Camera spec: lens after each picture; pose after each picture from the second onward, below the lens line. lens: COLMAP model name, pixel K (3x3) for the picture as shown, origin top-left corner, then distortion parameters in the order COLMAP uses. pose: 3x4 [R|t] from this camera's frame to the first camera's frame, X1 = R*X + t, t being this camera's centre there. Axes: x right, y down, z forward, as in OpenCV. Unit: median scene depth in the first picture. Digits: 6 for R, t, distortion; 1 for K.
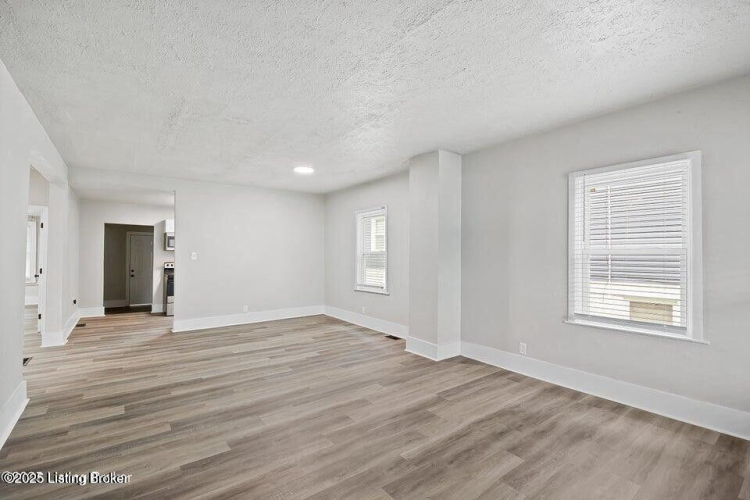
lens RADIAL K [[357.5, 0, 404.0], [0, 357.5, 253.4], [0, 0, 1]] dist [-0.009782, 0.000861]
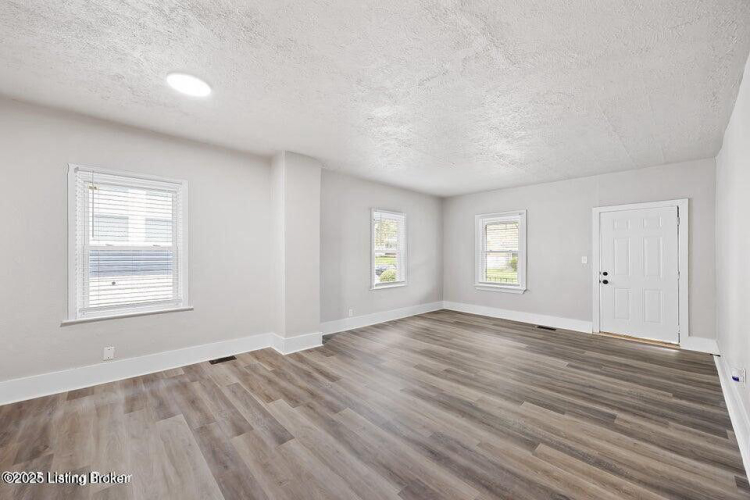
lens RADIAL K [[286.1, 0, 370.9], [0, 286.1, 253.0], [0, 0, 1]] dist [0.000664, -0.000315]
pose [[-0.067684, -0.004981, 0.997694, -0.911170], [-0.010977, 0.999931, 0.004248, -0.000966], [-0.997646, -0.010665, -0.067734, 0.995330]]
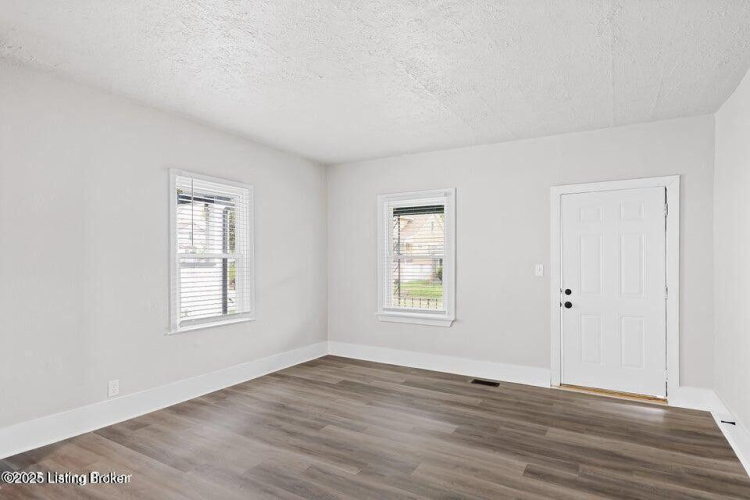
lens RADIAL K [[408.5, 0, 362.7], [0, 408.5, 261.0], [0, 0, 1]] dist [0.003393, -0.004725]
pose [[-0.334207, -0.007042, 0.942473, -0.610391], [-0.010839, 0.999935, 0.003628, 0.000791], [-0.942437, -0.009003, -0.334261, 0.802054]]
